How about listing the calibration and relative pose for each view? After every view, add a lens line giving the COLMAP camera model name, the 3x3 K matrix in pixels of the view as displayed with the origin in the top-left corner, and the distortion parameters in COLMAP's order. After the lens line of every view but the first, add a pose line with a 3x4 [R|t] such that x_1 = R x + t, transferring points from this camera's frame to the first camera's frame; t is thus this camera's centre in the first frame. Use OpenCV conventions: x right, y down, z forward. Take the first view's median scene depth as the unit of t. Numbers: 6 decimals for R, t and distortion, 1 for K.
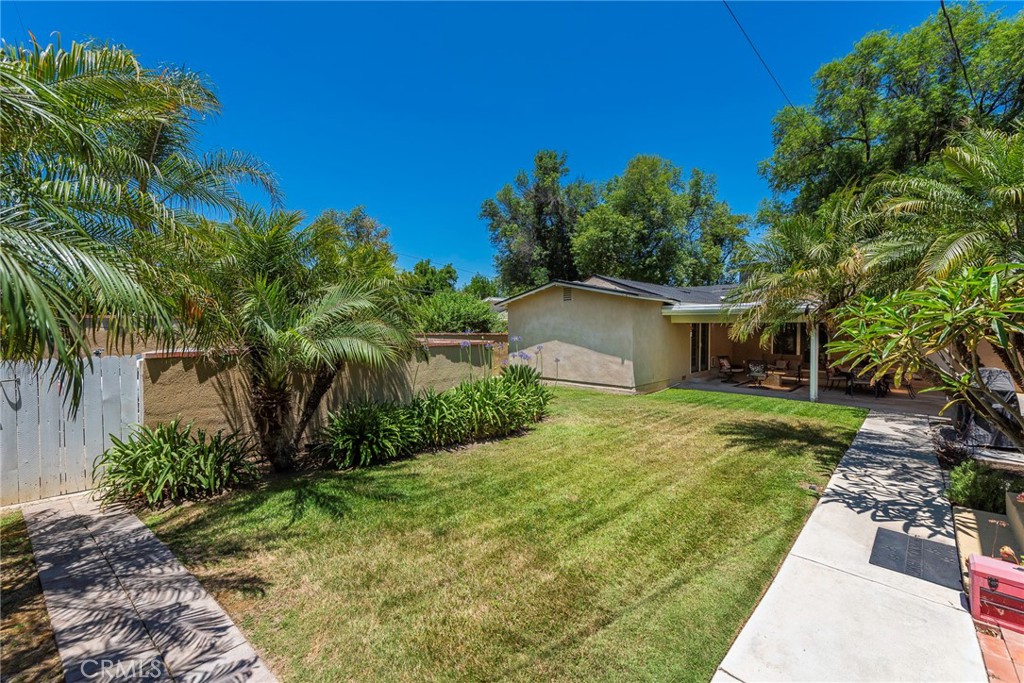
lens RADIAL K [[416.1, 0, 510.0], [0, 416.1, 329.0], [0, 0, 1]] dist [0.001080, 0.000019]
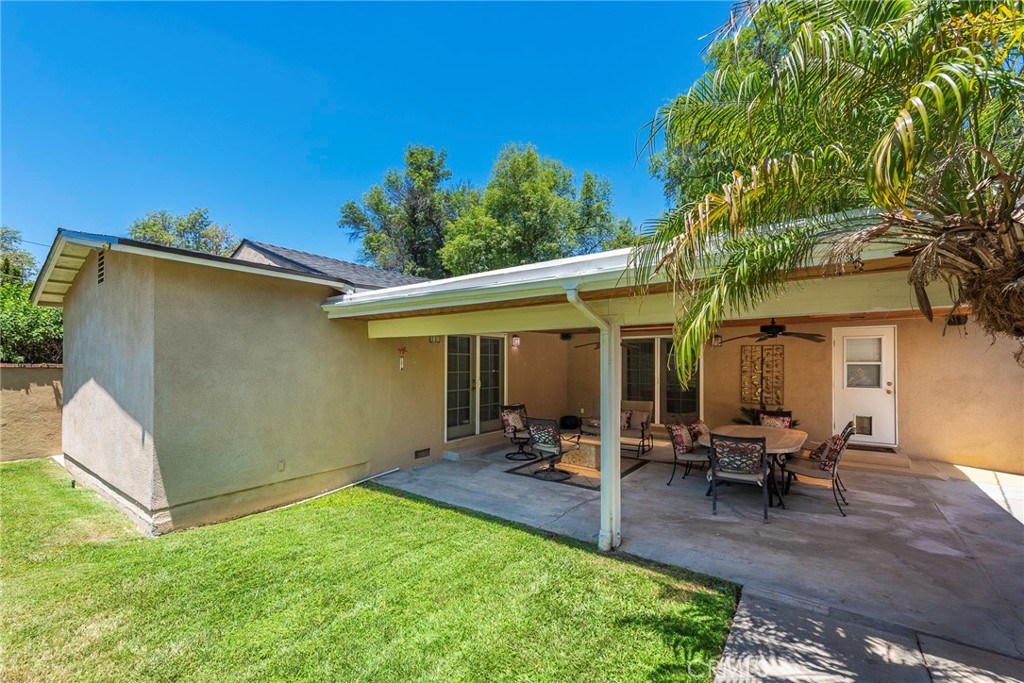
lens RADIAL K [[425.4, 0, 505.9], [0, 425.4, 361.9], [0, 0, 1]] dist [0.000450, -0.000210]
pose [[0.988368, -0.006899, 0.151923, 0.428620], [0.007514, 0.999966, -0.003471, 0.013938], [-0.151894, 0.004572, 0.988386, 0.486335]]
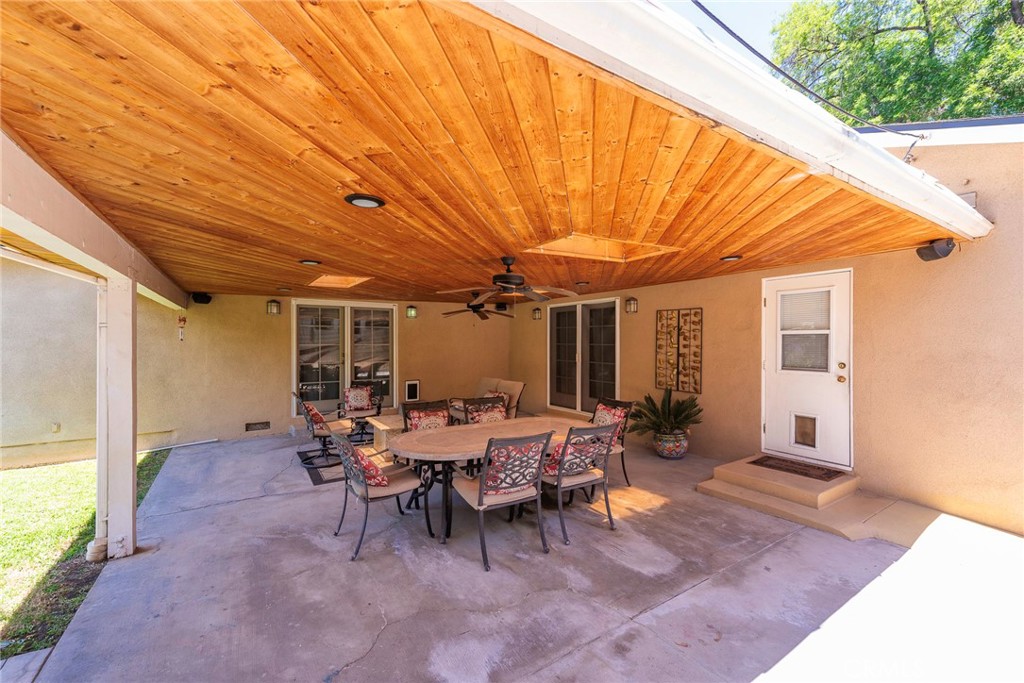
lens RADIAL K [[415.5, 0, 512.0], [0, 415.5, 341.5], [0, 0, 1]] dist [0.002965, 0.000161]
pose [[0.981472, -0.006635, -0.191488, 0.780197], [0.006034, 0.999975, -0.003720, 0.023863], [0.191508, 0.002496, 0.981488, 0.575089]]
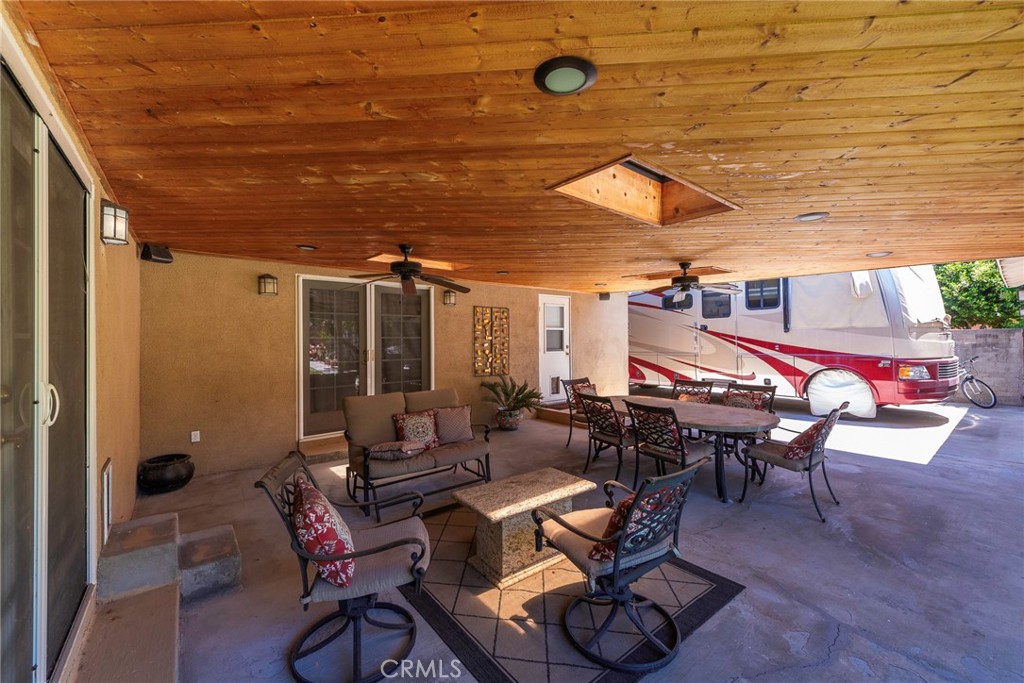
lens RADIAL K [[409.4, 0, 512.0], [0, 409.4, 341.5], [0, 0, 1]] dist [0.022452, 0.000129]
pose [[0.094127, -0.018879, 0.995381, 0.388527], [0.004406, 0.999818, 0.018547, 0.023100], [-0.995550, 0.002640, 0.094194, 0.938575]]
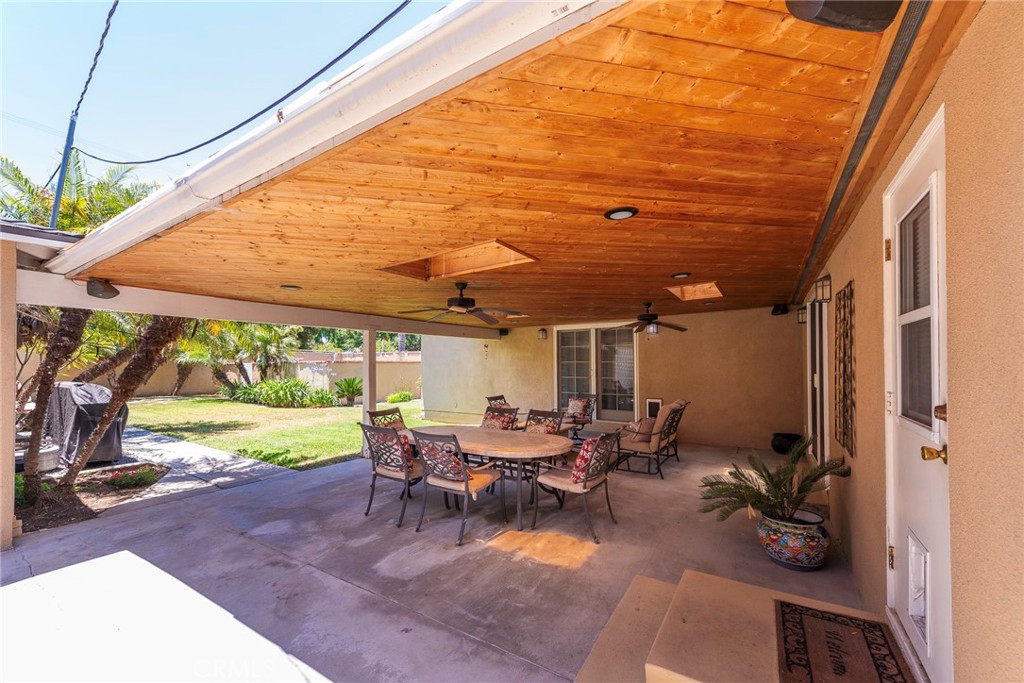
lens RADIAL K [[415.5, 0, 512.0], [0, 415.5, 341.5], [0, 0, 1]] dist [0.002965, 0.000161]
pose [[0.230783, -0.060845, -0.971101, 1.031432], [0.001688, 0.998066, -0.062133, 0.032410], [0.973004, 0.012700, 0.230440, 0.795348]]
